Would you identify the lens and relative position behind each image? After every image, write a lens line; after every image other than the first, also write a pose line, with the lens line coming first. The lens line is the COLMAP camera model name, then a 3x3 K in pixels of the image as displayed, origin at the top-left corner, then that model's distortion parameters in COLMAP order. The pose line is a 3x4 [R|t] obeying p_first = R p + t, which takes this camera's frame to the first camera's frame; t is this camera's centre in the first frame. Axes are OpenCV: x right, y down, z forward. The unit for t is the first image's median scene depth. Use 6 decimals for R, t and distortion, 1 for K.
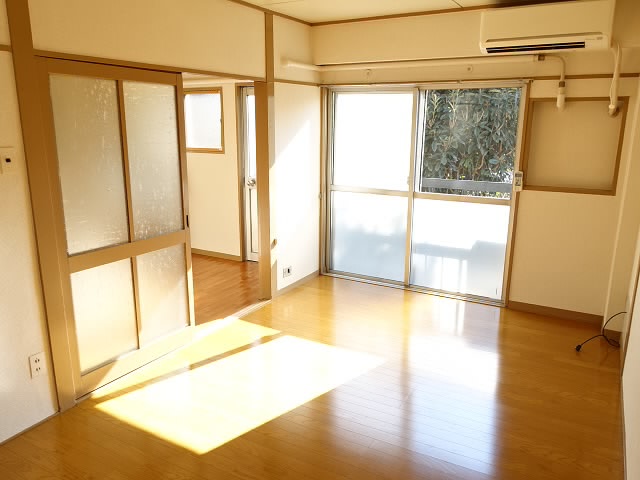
lens RADIAL K [[494.7, 0, 320.0], [0, 494.7, 240.0], [0, 0, 1]] dist [0.000705, 0.004292]
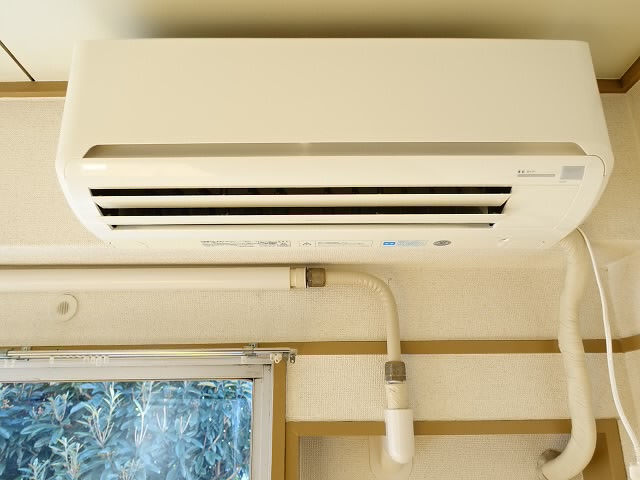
lens RADIAL K [[494.7, 0, 320.0], [0, 494.7, 240.0], [0, 0, 1]] dist [0.000705, 0.004292]
pose [[0.865822, 0.151753, 0.476784, 0.267178], [0.130435, 0.851494, -0.507883, -0.208023], [-0.483051, 0.501926, 0.717448, 0.673781]]
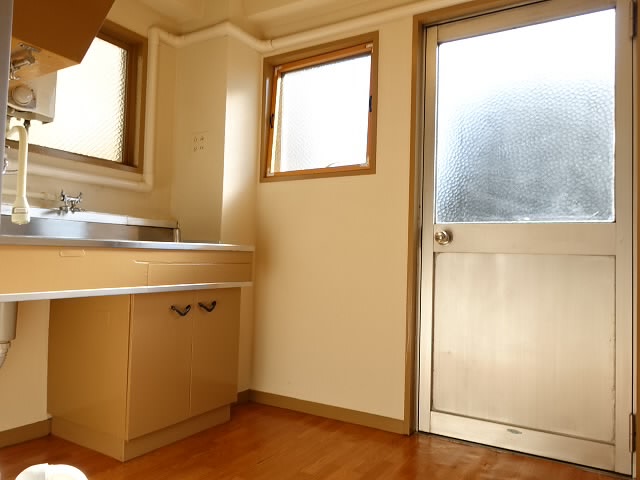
lens RADIAL K [[494.7, 0, 320.0], [0, 494.7, 240.0], [0, 0, 1]] dist [0.000705, 0.004292]
pose [[0.999693, 0.017456, -0.017582, -0.292540], [-0.021555, 0.962679, -0.269788, 0.002161], [0.012217, 0.270084, 0.962759, 0.743483]]
